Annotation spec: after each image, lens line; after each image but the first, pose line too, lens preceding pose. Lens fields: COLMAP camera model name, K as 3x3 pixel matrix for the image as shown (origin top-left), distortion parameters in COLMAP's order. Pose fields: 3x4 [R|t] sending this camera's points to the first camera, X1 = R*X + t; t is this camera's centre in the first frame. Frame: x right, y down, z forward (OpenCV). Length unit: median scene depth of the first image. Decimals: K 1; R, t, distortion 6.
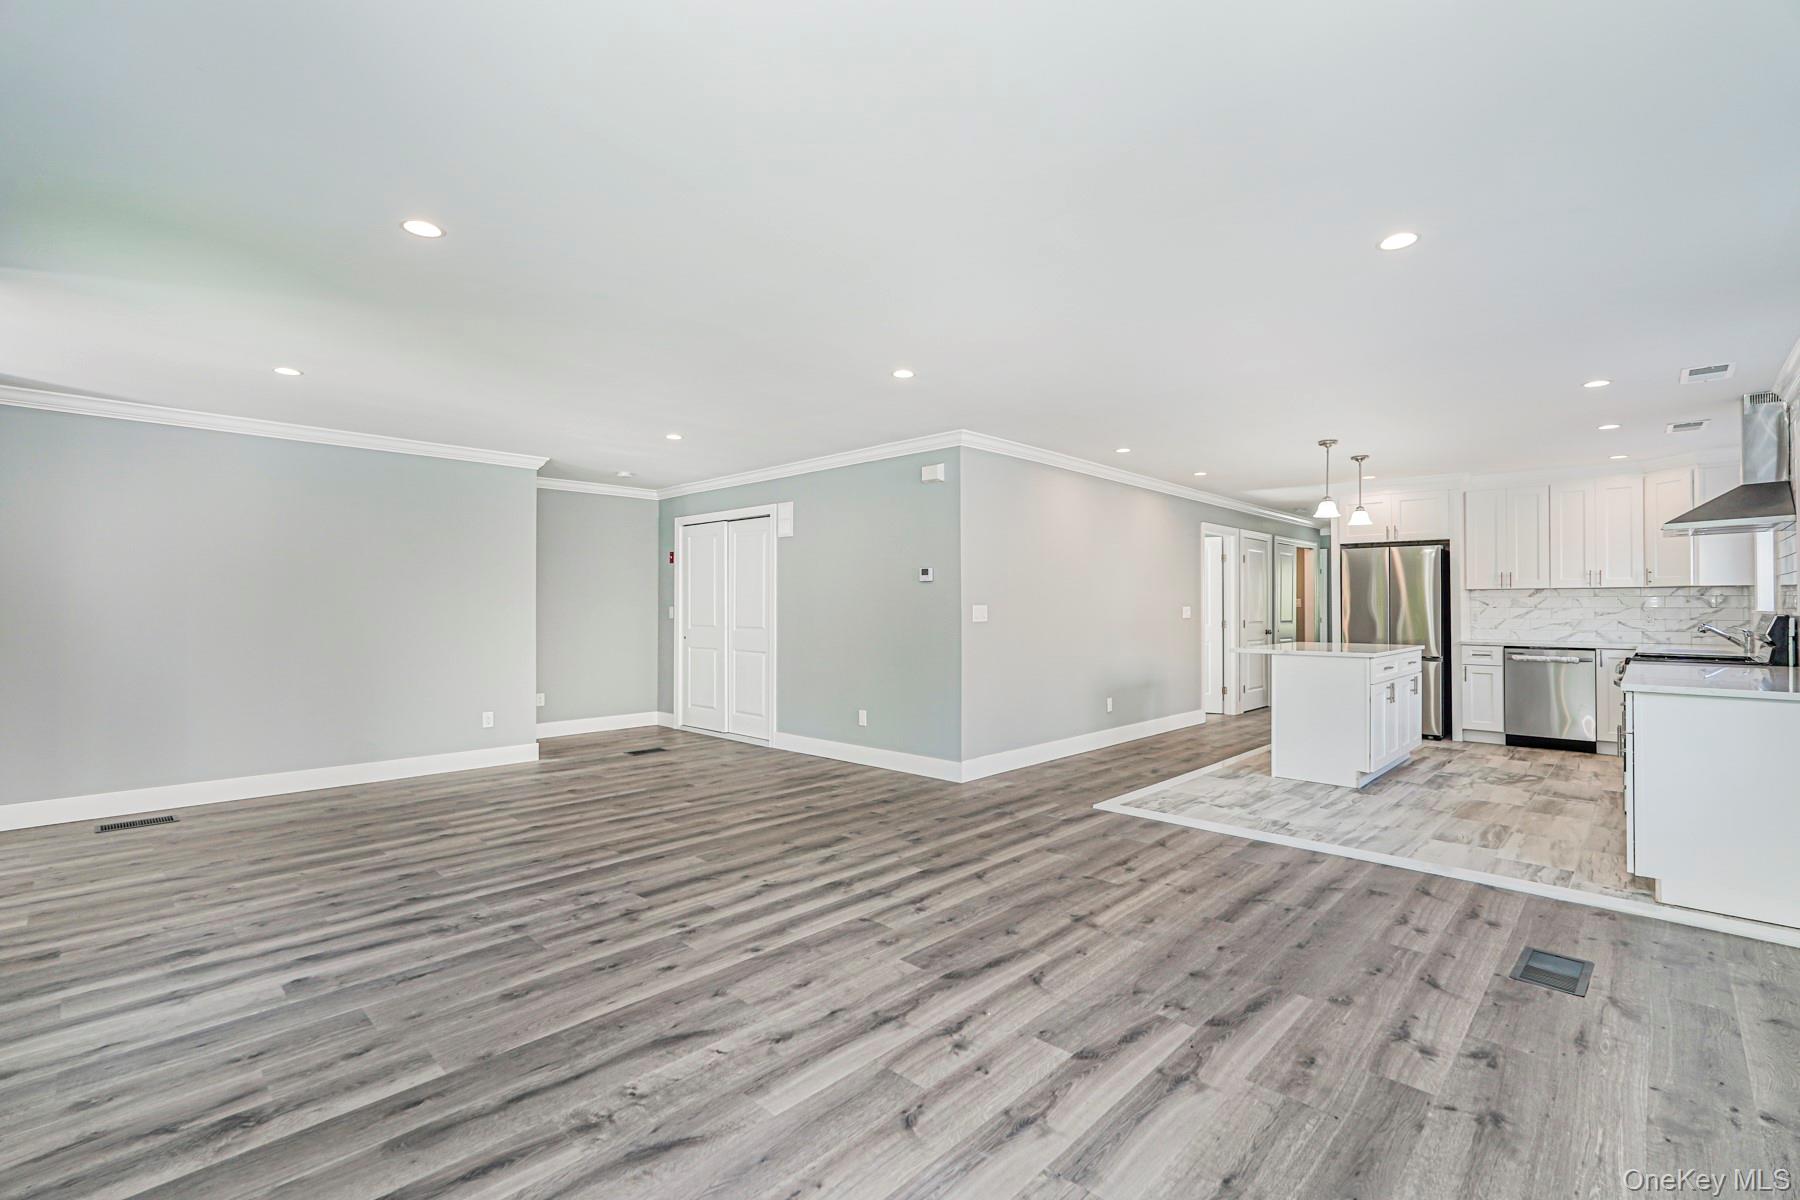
lens RADIAL K [[794.1, 0, 897.7], [0, 794.1, 598.7], [0, 0, 1]] dist [-0.020253, 0.008916]
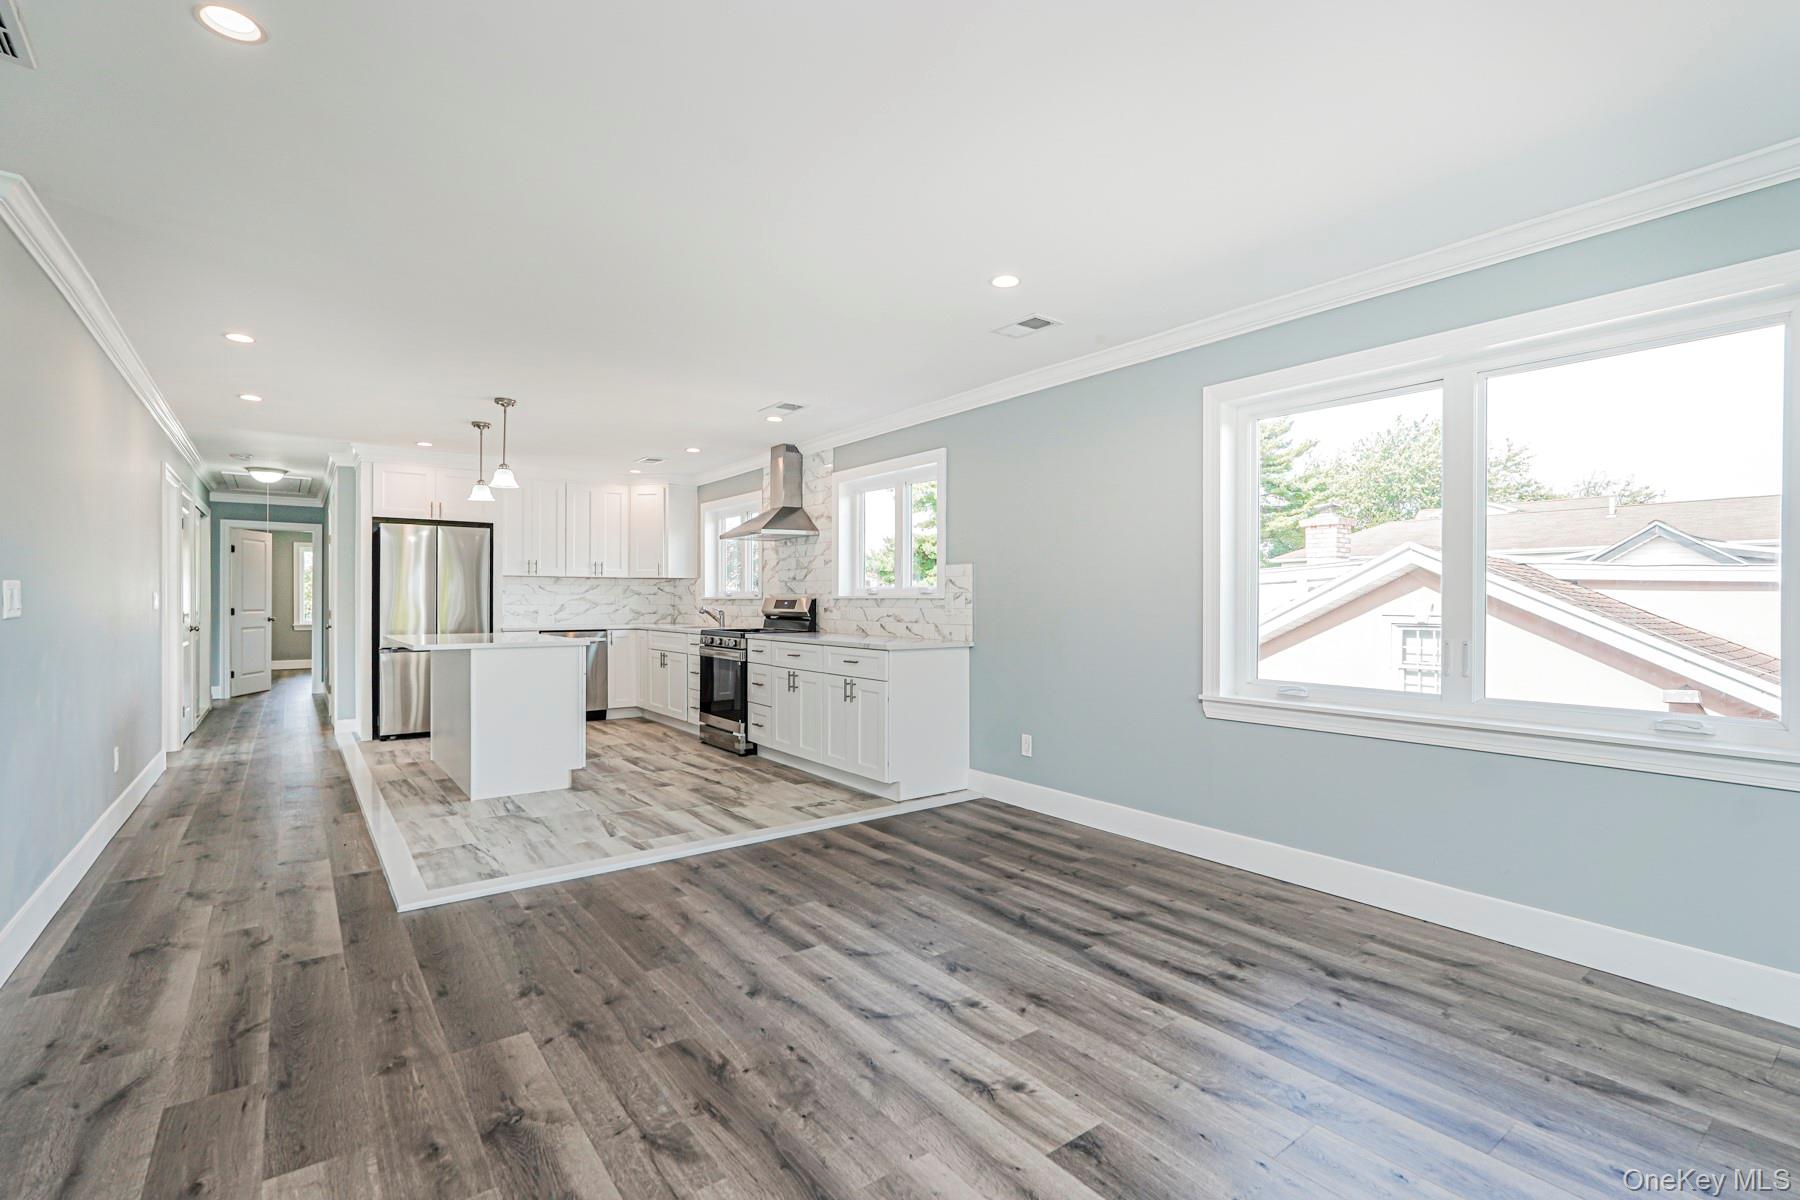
lens RADIAL K [[818.2, 0, 900.0], [0, 818.2, 600.0], [0, 0, 1]] dist [-0.020967, 0.010248]
pose [[0.156221, -0.003061, 0.987717, -0.270147], [-0.011118, 0.999926, 0.004857, 0.010694], [-0.987660, -0.011741, 0.156175, 0.441124]]
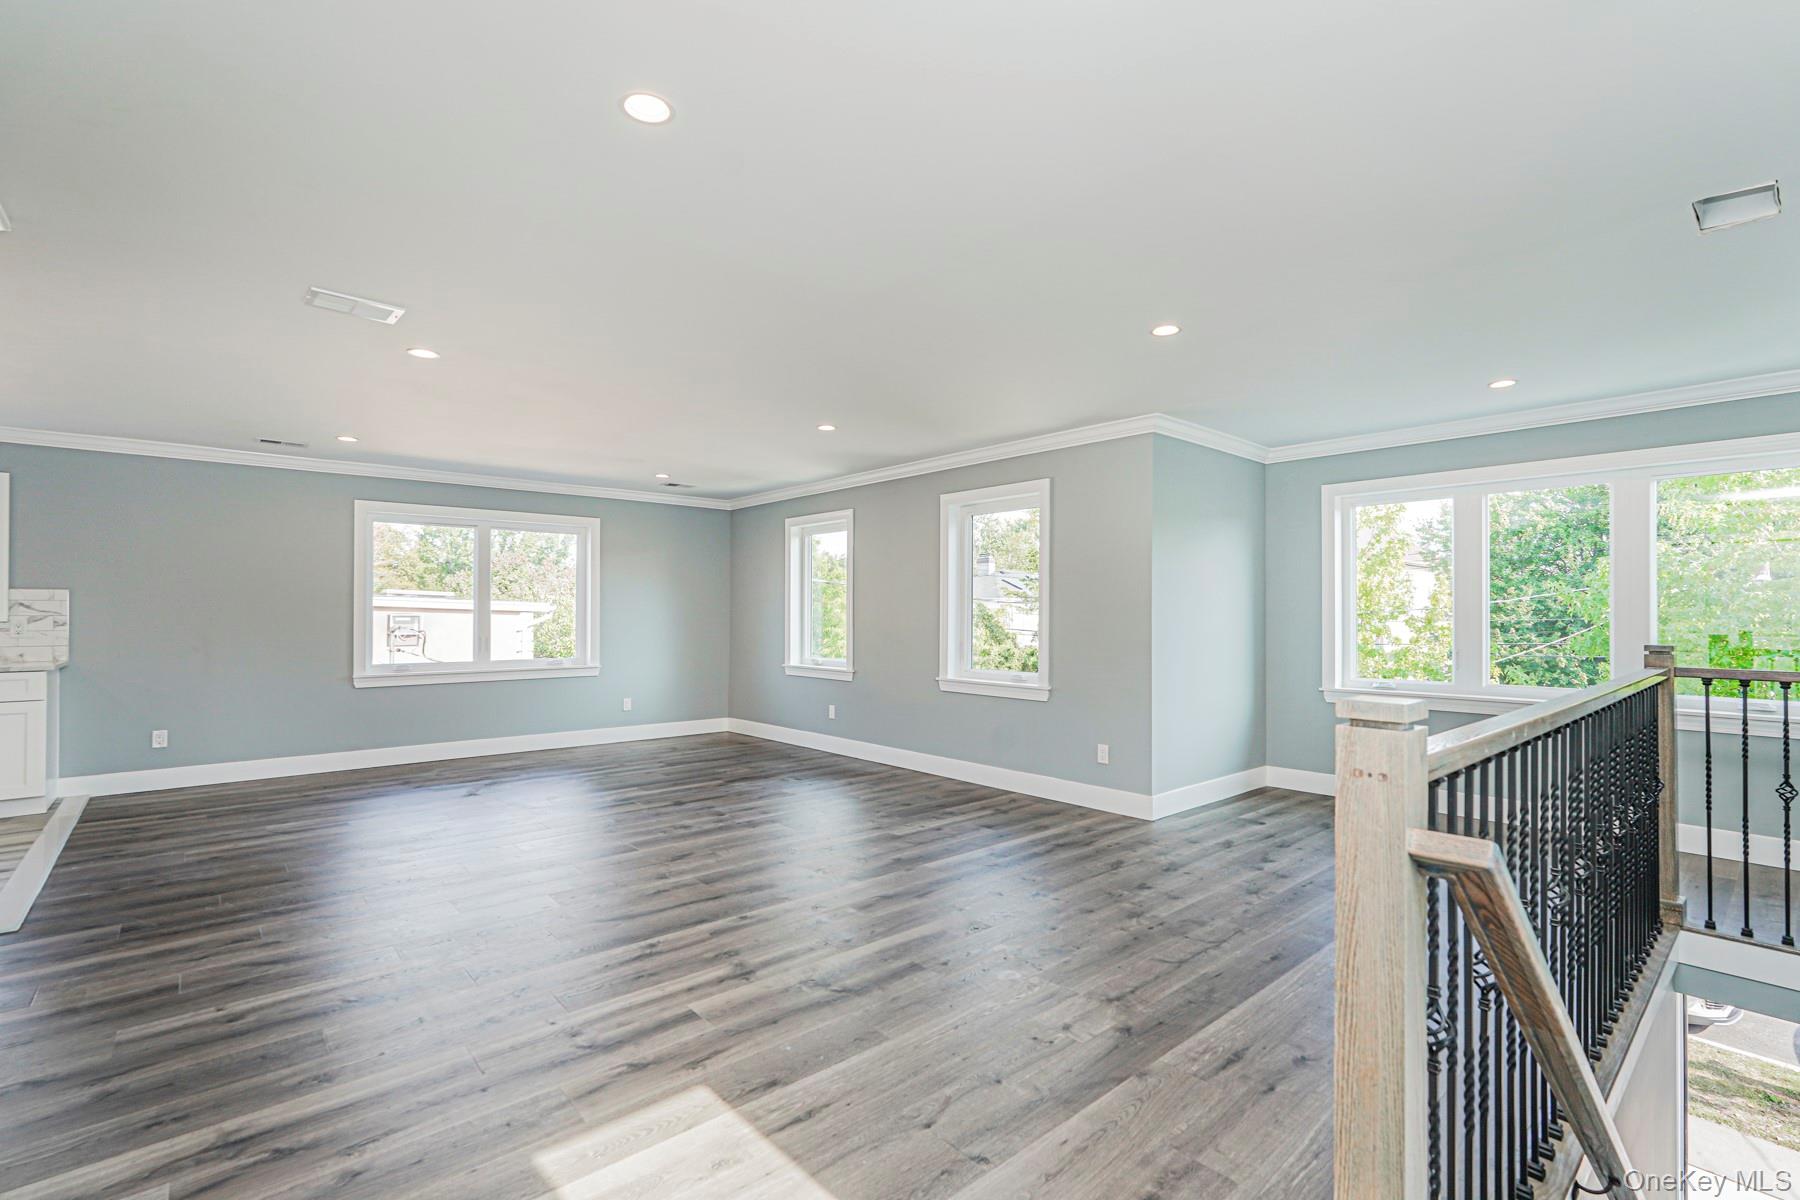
lens RADIAL K [[818.2, 0, 900.0], [0, 818.2, 600.0], [0, 0, 1]] dist [-0.020967, 0.010248]
pose [[-0.996582, -0.002154, 0.082586, -0.435522], [-0.004807, 0.999478, -0.031932, 0.015400], [-0.082474, -0.032220, -0.996072, 1.359098]]
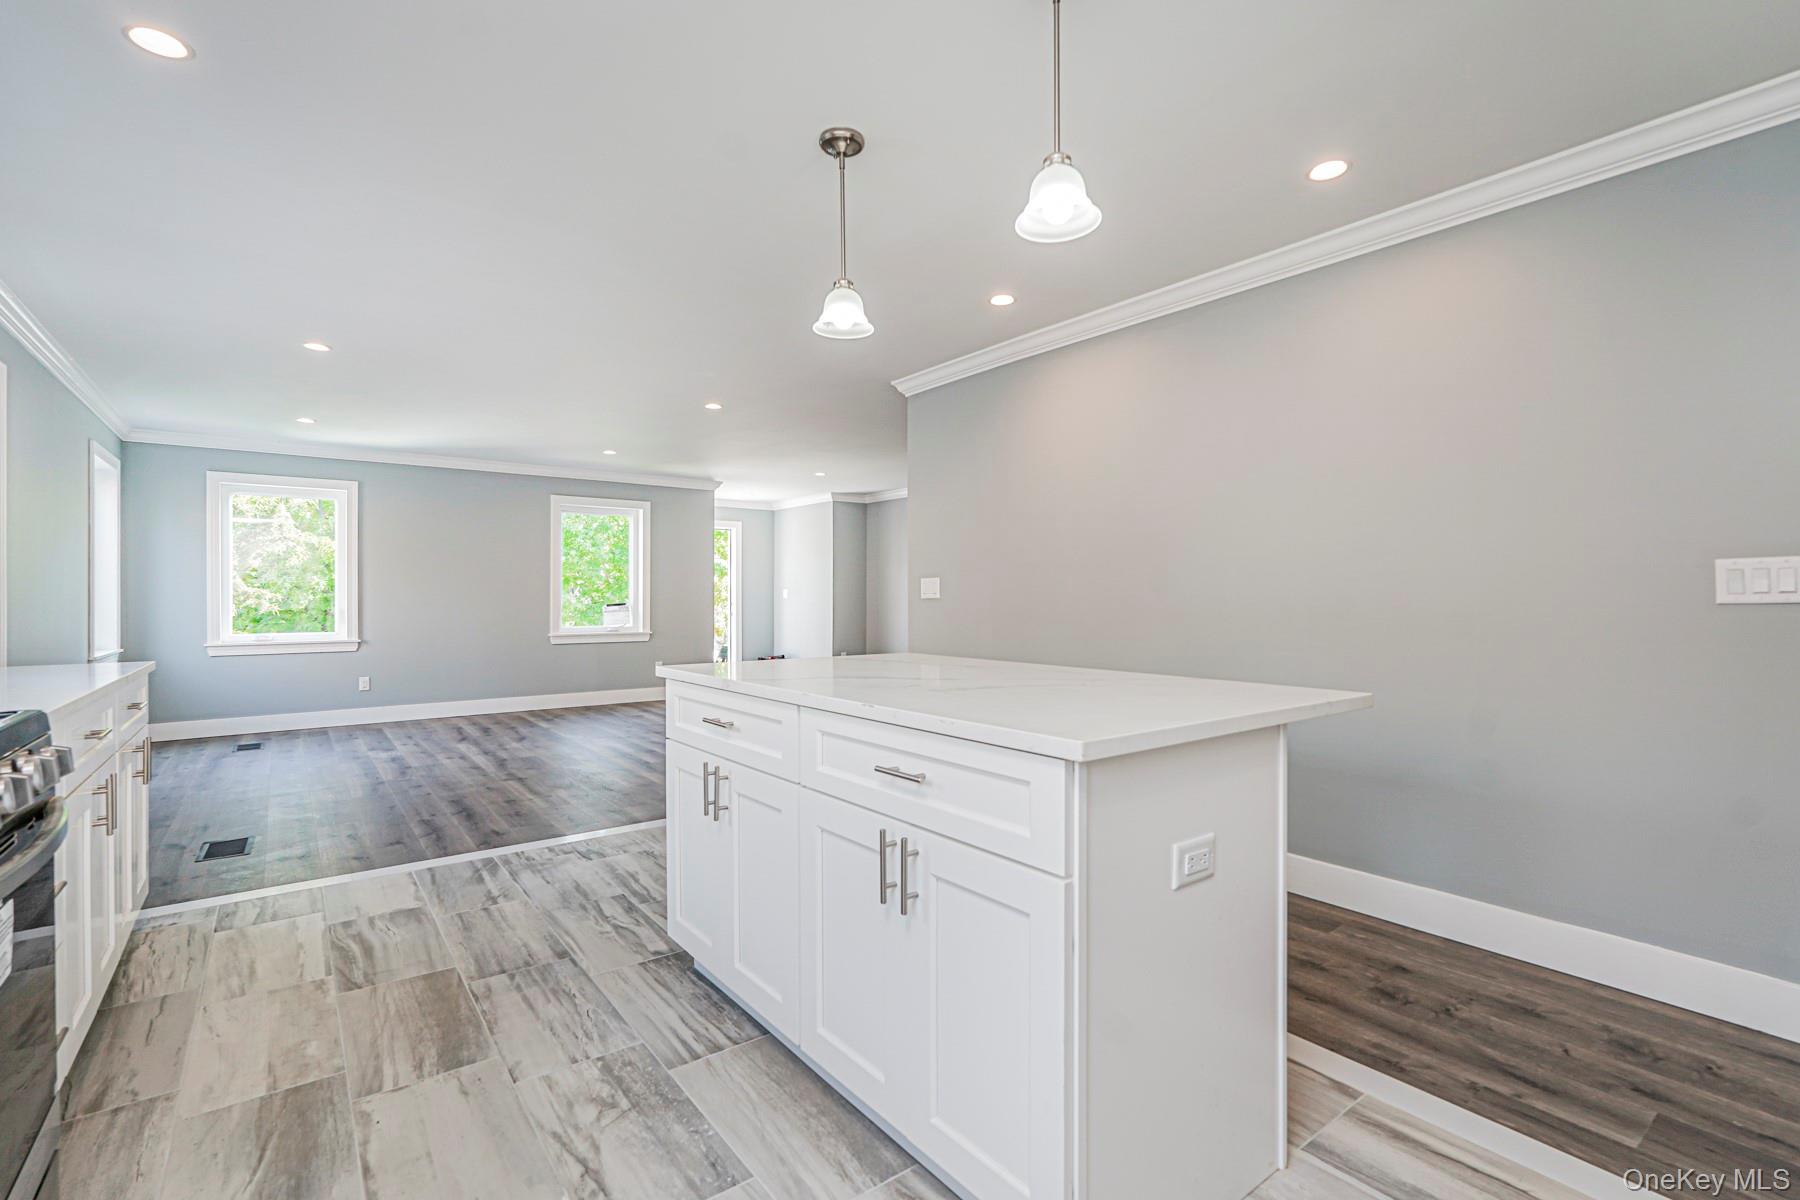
lens RADIAL K [[818.2, 0, 900.0], [0, 818.2, 600.0], [0, 0, 1]] dist [-0.020967, 0.010248]
pose [[-0.146380, 0.004792, -0.989217, 0.959108], [0.011576, 0.999928, 0.003131, 0.028284], [0.989161, -0.010993, -0.146425, 1.107652]]
